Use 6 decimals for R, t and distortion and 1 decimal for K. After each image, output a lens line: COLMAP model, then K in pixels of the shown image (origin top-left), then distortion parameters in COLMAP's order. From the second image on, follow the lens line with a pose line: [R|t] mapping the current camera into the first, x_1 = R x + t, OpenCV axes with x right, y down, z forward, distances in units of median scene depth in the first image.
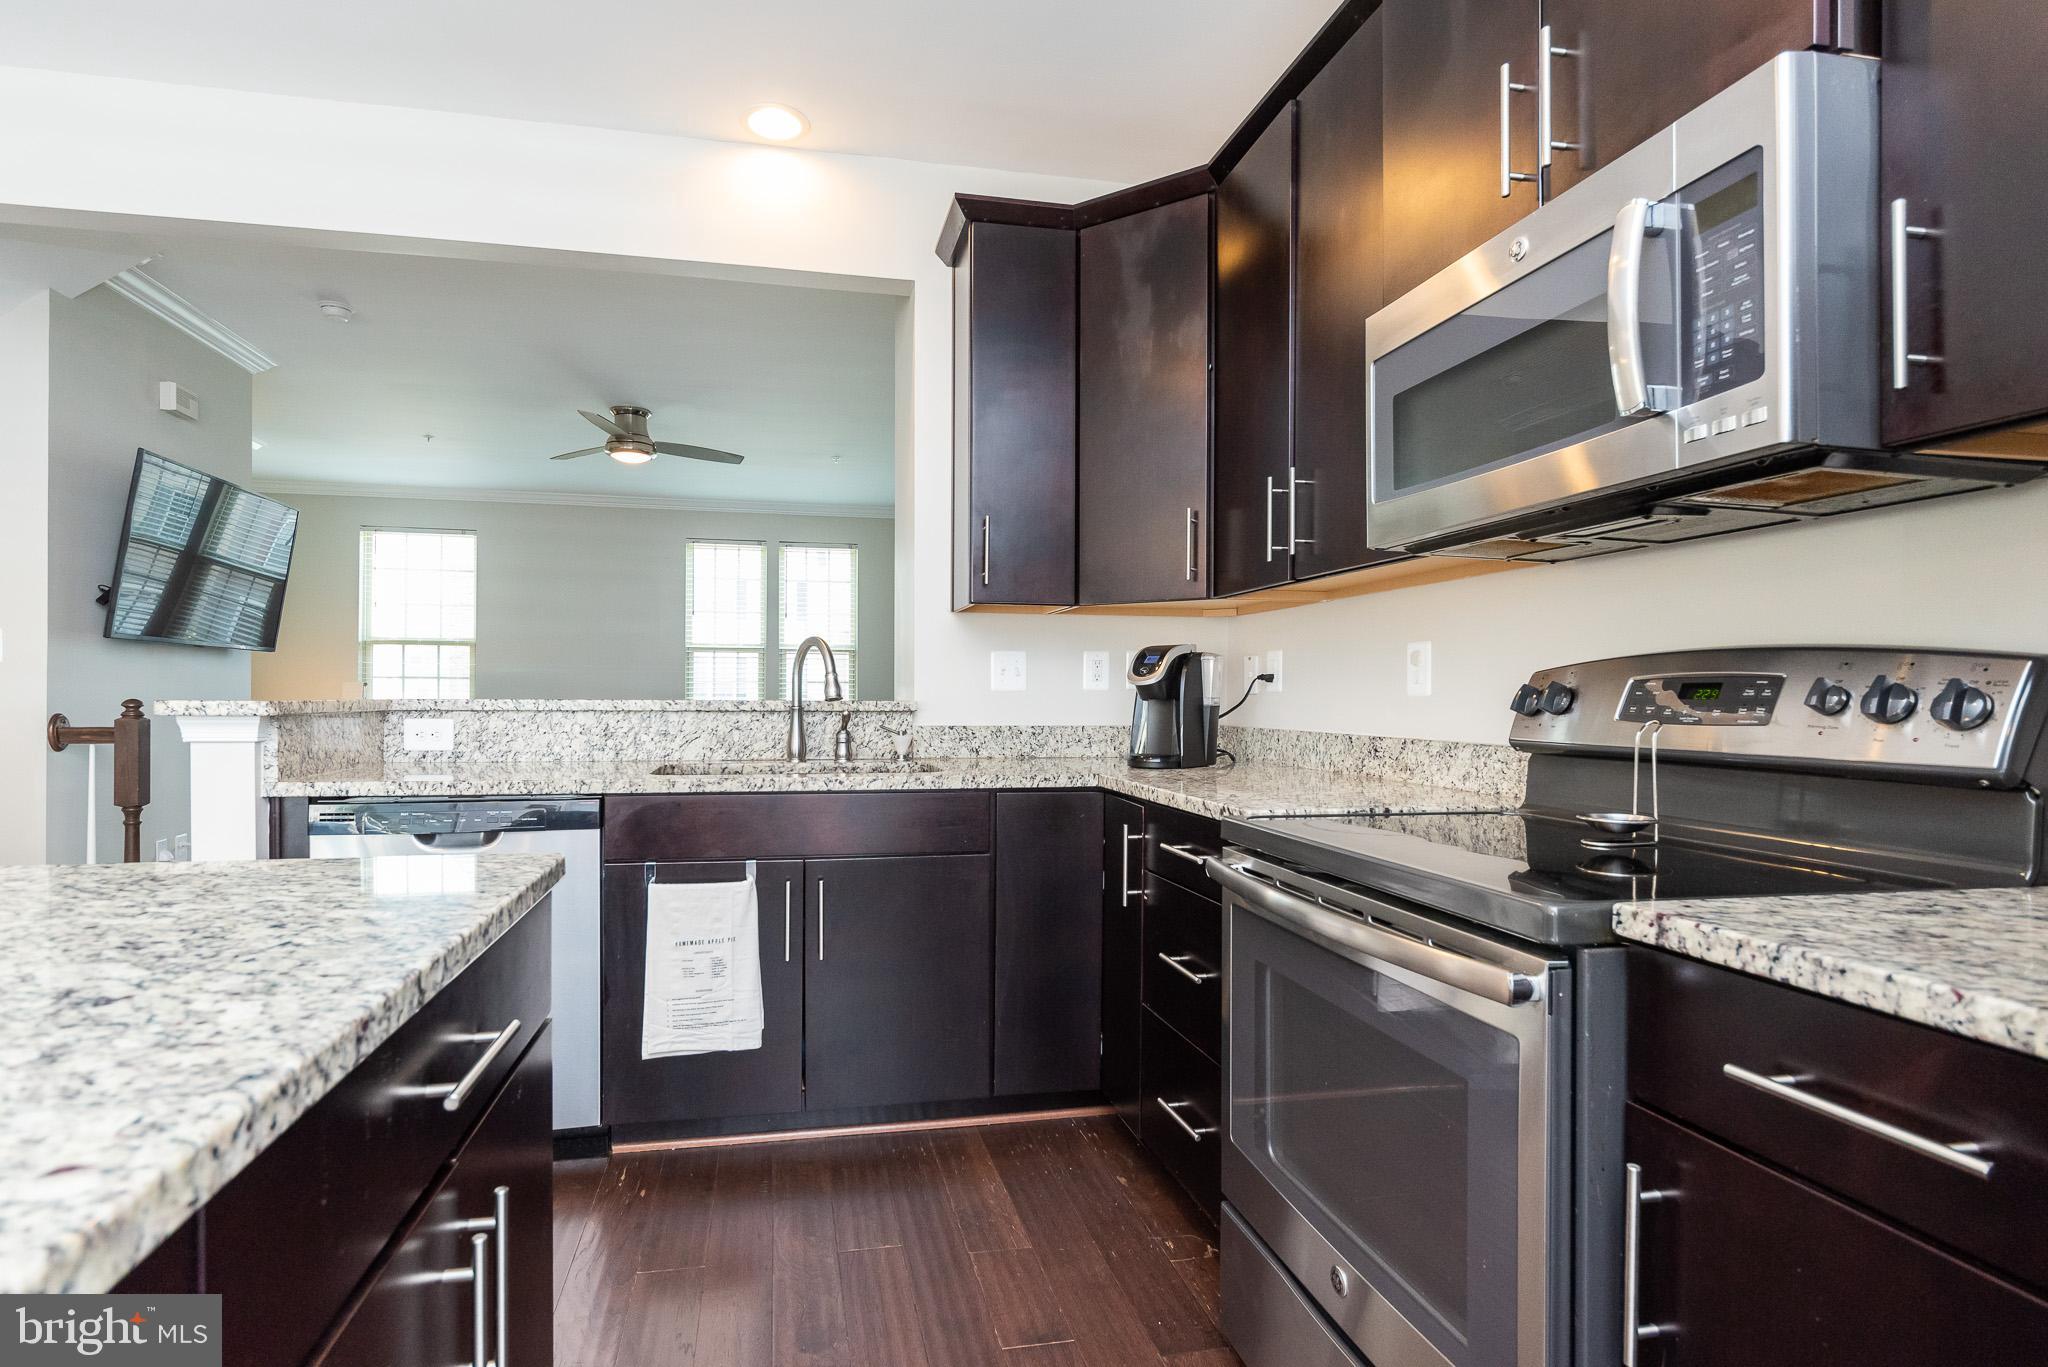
lens RADIAL K [[989.6, 0, 962.7], [0, 989.6, 698.0], [0, 0, 1]] dist [0.003965, 0.000269]
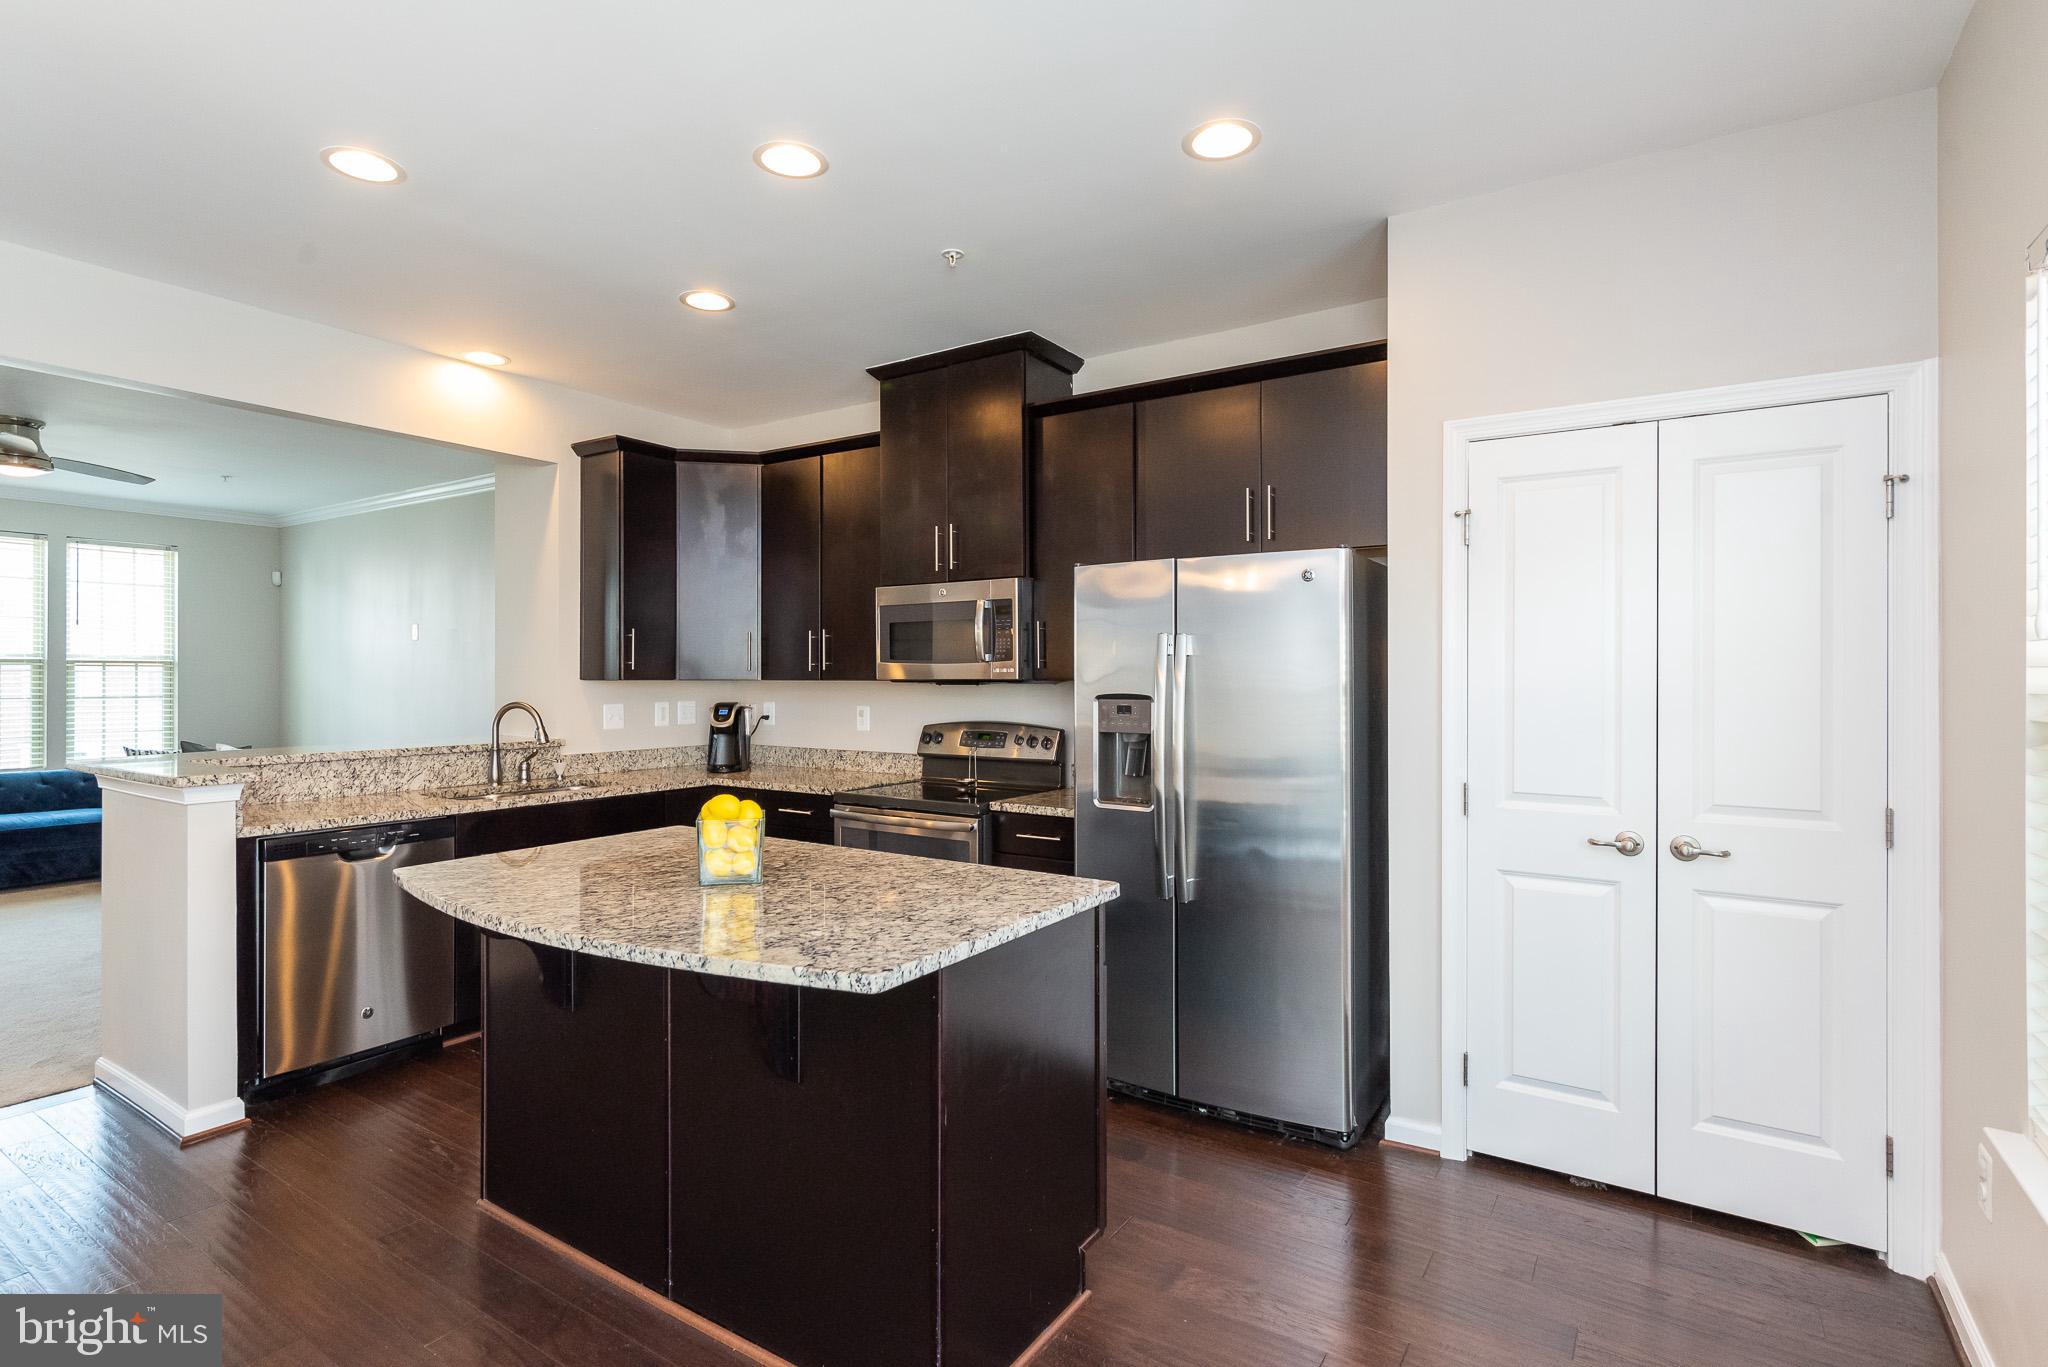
lens RADIAL K [[989.6, 0, 1012.3], [0, 989.6, 682.8], [0, 0, 1]] dist [0.003965, 0.000269]
pose [[0.692024, -0.006716, 0.721843, -0.858286], [0.003453, 0.999976, 0.005993, -0.116615], [-0.721866, -0.001655, 0.692031, -0.720671]]
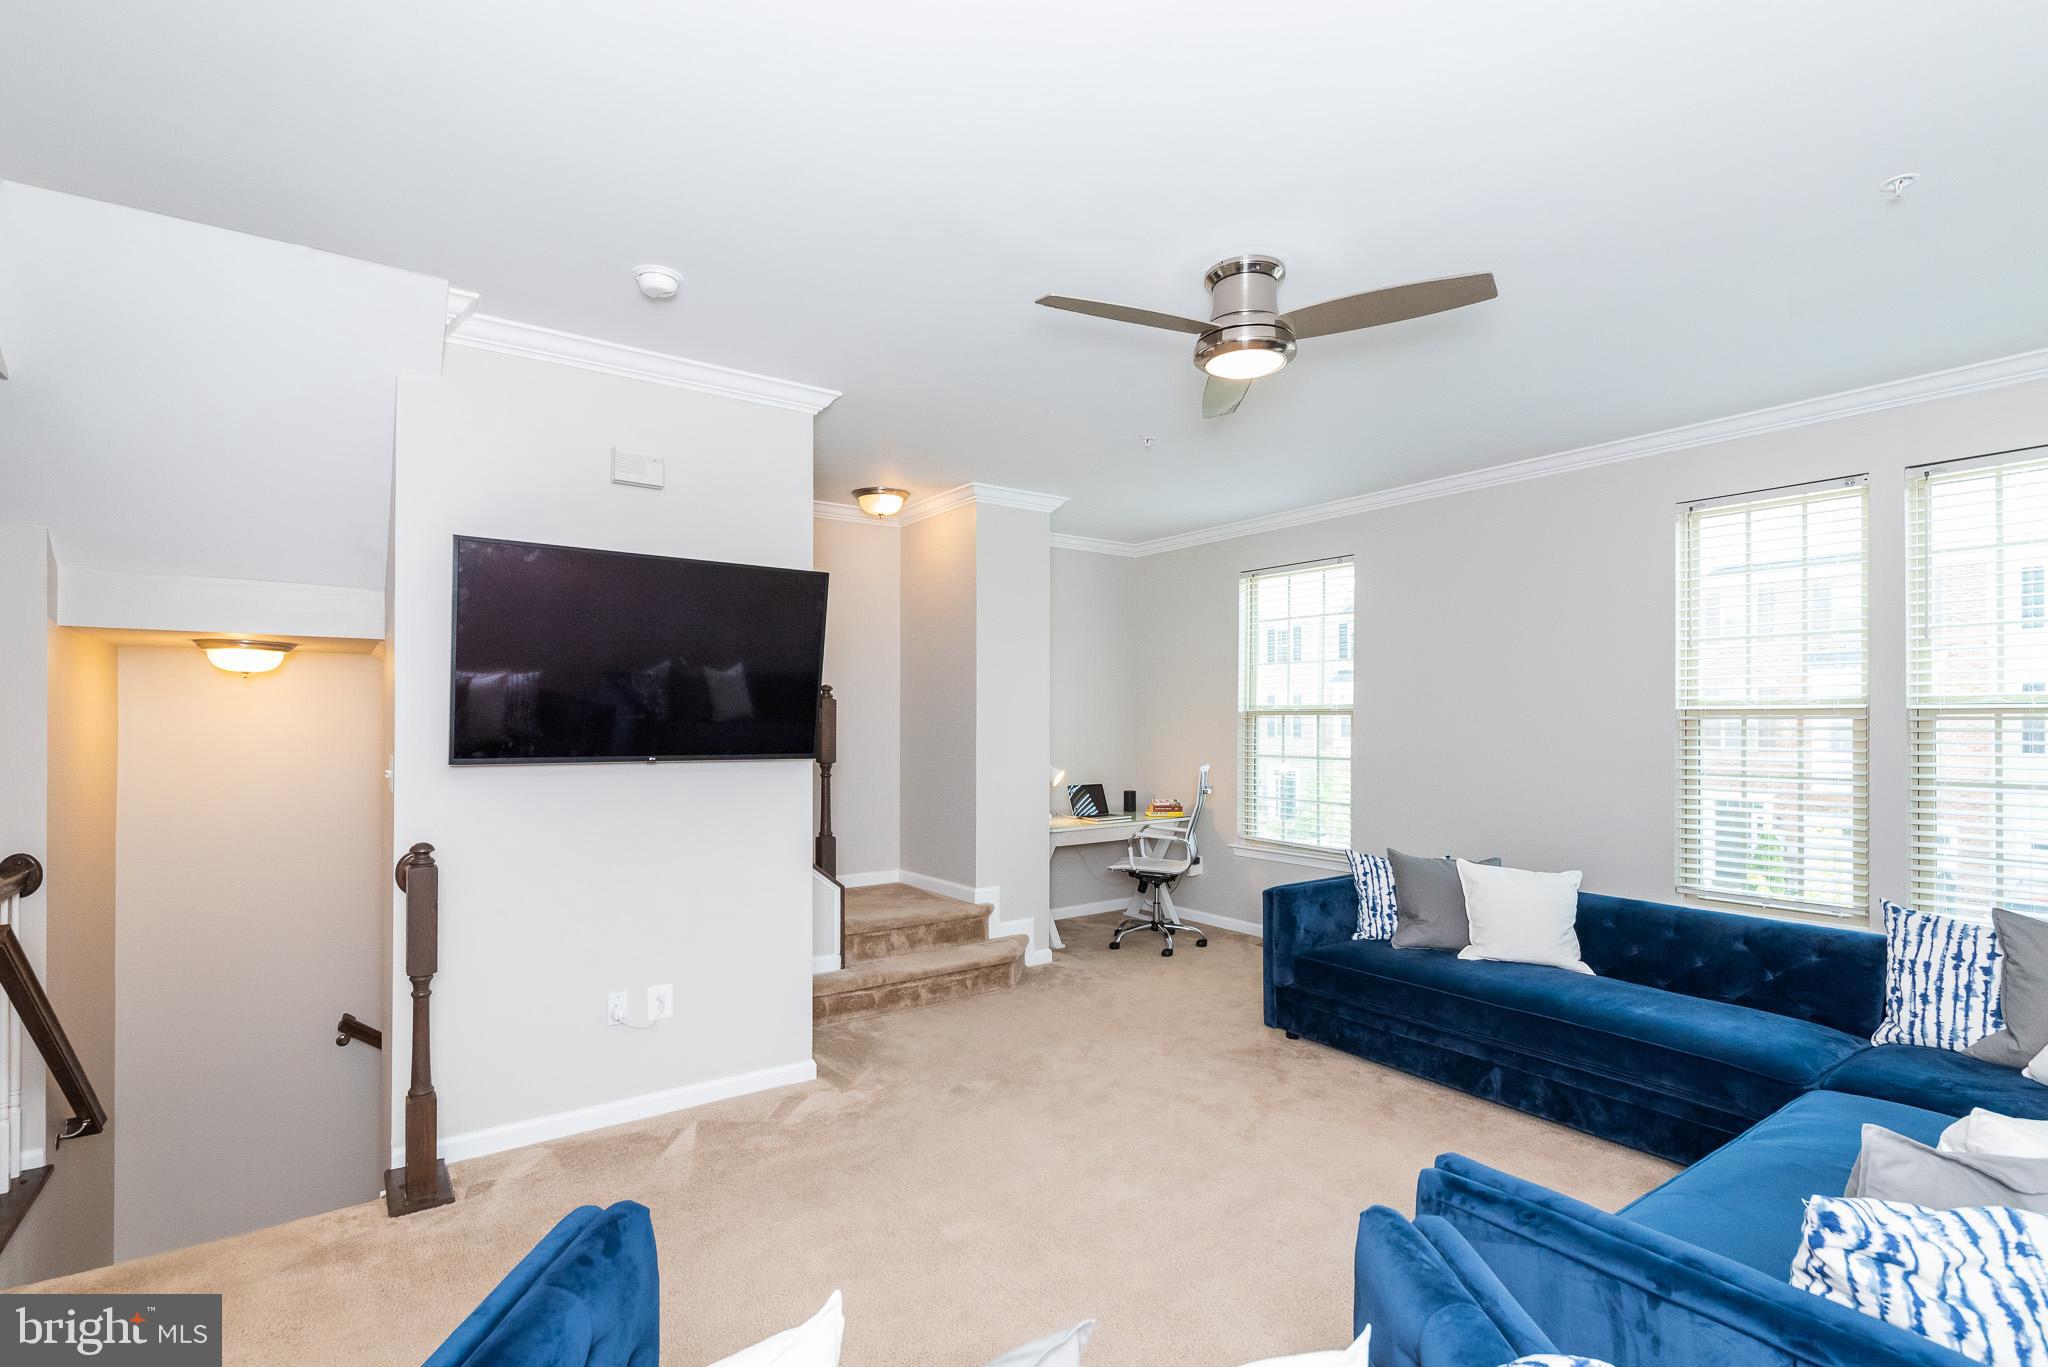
lens RADIAL K [[989.6, 0, 1055.1], [0, 989.6, 737.7], [0, 0, 1]] dist [0.003965, 0.000269]
pose [[0.425253, 0.005897, -0.905055, 0.190777], [-0.002627, 0.999983, 0.005281, -0.136919], [0.905071, 0.000132, 0.425261, 1.685326]]
